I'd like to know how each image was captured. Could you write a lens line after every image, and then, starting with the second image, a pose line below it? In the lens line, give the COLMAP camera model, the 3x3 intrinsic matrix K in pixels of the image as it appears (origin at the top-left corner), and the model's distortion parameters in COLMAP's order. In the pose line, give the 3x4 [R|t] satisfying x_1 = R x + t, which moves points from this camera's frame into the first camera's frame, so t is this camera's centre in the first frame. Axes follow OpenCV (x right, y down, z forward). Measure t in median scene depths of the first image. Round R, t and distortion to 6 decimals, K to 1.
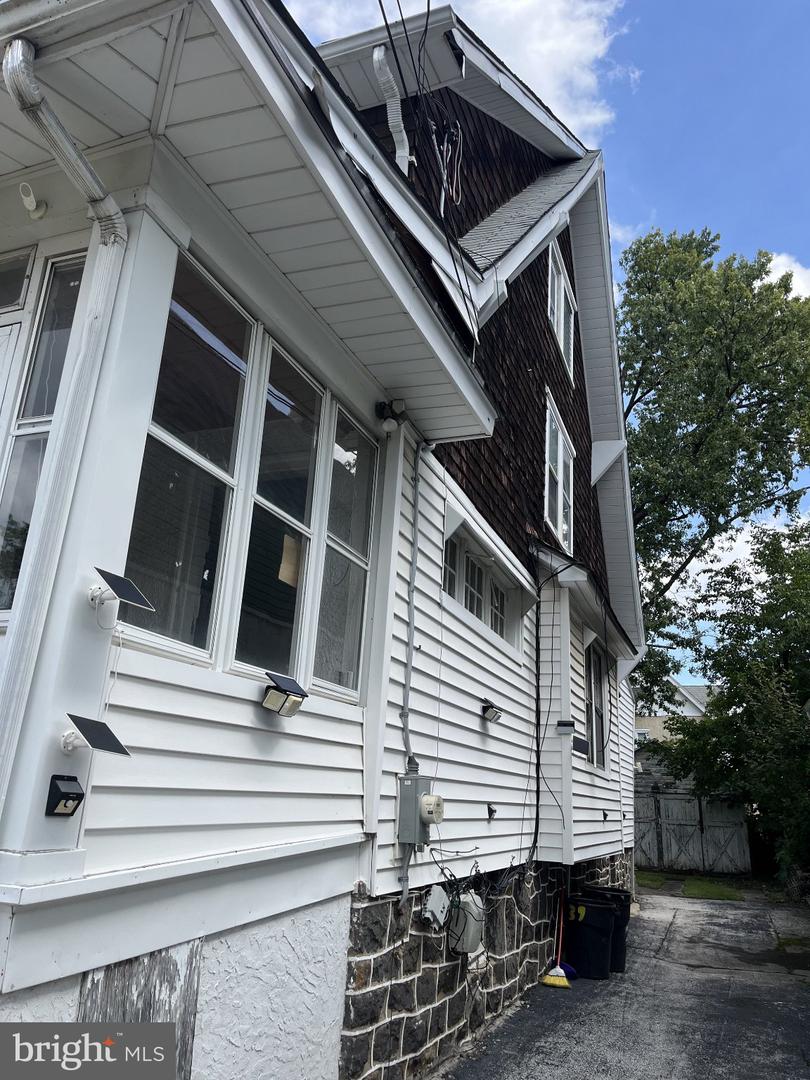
lens RADIAL K [[815.1, 0, 403.3], [0, 815.1, 559.0], [0, 0, 1]] dist [0.100895, -0.137337]
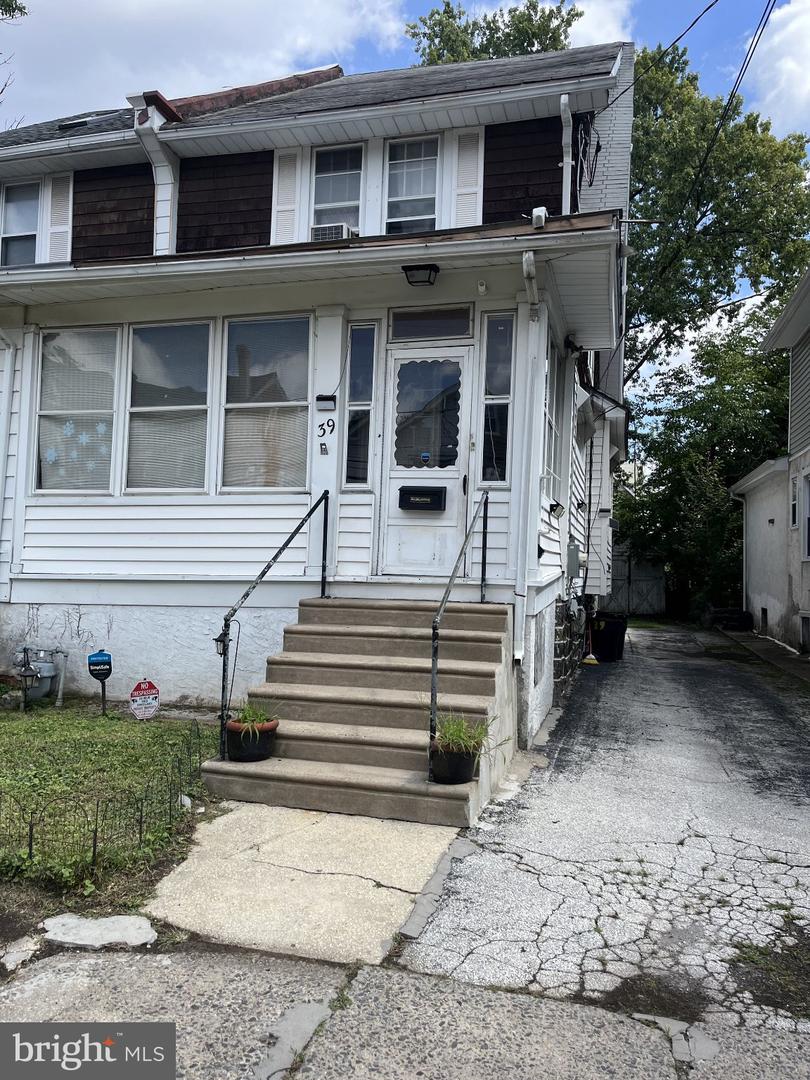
lens RADIAL K [[816.7, 0, 405.0], [0, 816.7, 540.0], [0, 0, 1]] dist [0.067046, -0.080290]
pose [[0.994680, -0.012706, 0.102224, -0.113799], [-0.013113, 0.968673, 0.247995, -0.041916], [-0.102172, -0.248016, 0.963353, -0.156825]]
